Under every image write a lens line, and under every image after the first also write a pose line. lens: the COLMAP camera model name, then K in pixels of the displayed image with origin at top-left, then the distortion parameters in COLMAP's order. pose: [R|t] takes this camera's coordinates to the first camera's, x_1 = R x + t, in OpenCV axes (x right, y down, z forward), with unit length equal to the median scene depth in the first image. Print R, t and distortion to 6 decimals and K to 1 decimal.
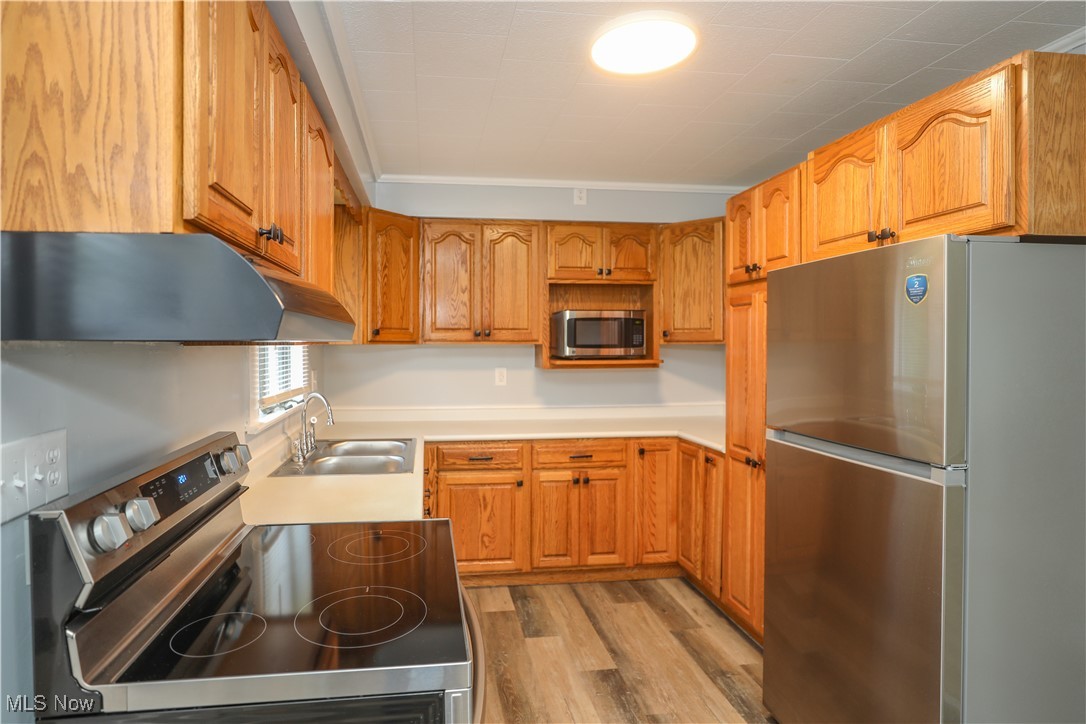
lens RADIAL K [[591.0, 0, 502.4], [0, 591.0, 348.5], [0, 0, 1]] dist [0.001827, 0.000117]
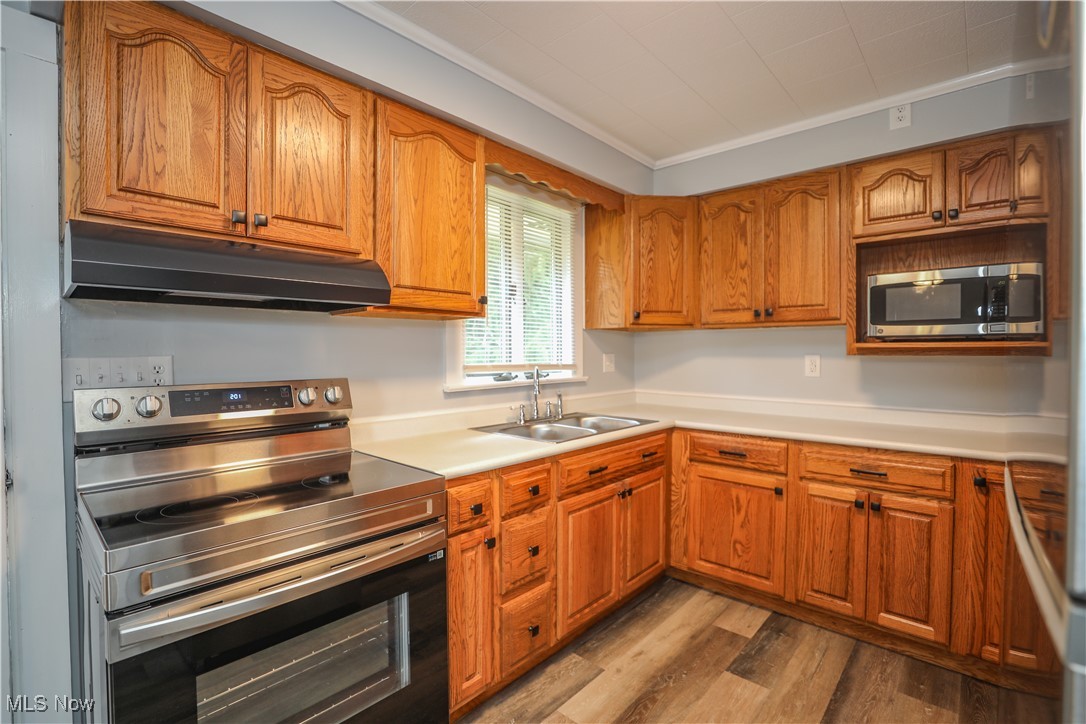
lens RADIAL K [[510.0, 0, 543.5], [0, 510.0, 356.3], [0, 0, 1]] dist [-0.009565, 0.002315]
pose [[0.658162, 0.010264, -0.752806, 0.338495], [-0.009618, 0.999940, 0.005225, 0.039559], [0.752815, 0.003802, 0.658221, 0.283470]]
